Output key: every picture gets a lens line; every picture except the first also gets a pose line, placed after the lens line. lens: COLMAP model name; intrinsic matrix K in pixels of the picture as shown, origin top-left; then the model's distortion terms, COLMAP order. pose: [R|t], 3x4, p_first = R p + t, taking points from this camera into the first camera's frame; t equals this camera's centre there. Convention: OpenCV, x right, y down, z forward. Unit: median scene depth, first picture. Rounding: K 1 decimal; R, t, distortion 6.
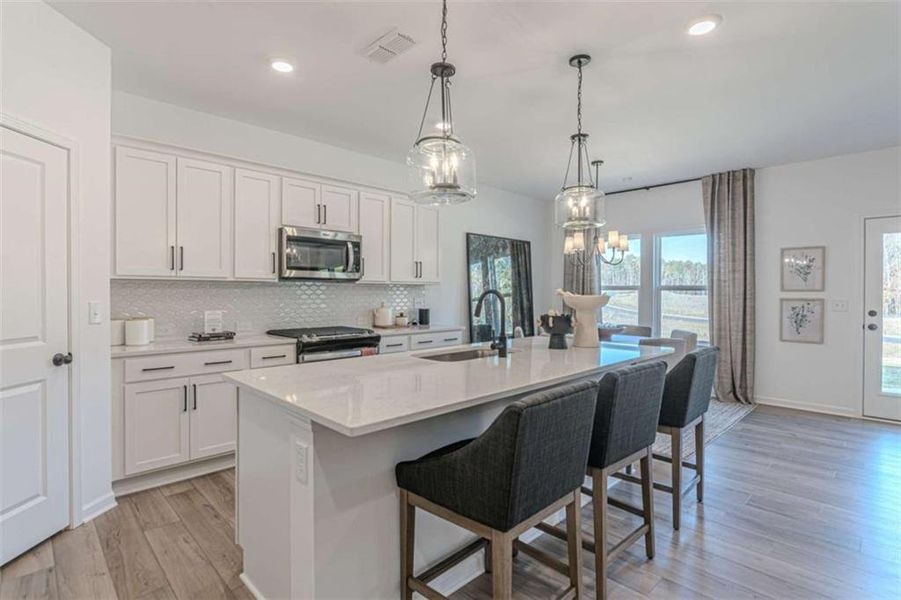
lens RADIAL K [[439.7, 0, 449.9], [0, 439.7, 298.2], [0, 0, 1]] dist [-0.000011, 0.001266]
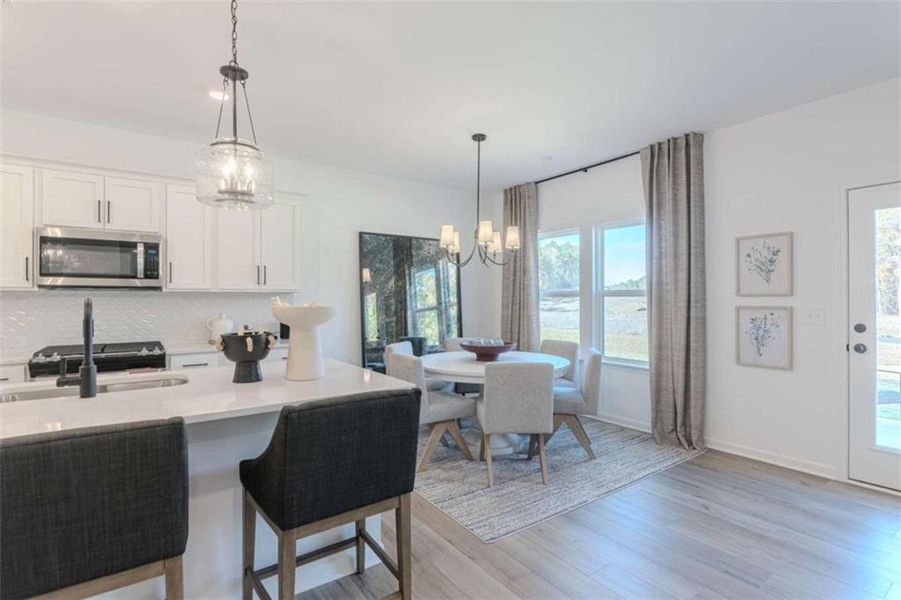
lens RADIAL K [[439.7, 0, 432.2], [0, 439.7, 300.6], [0, 0, 1]] dist [-0.000011, 0.001266]
pose [[0.987305, -0.007066, -0.158681, 0.370469], [0.005347, 0.999922, -0.011258, -0.003245], [0.158748, 0.010267, 0.987266, 0.199939]]
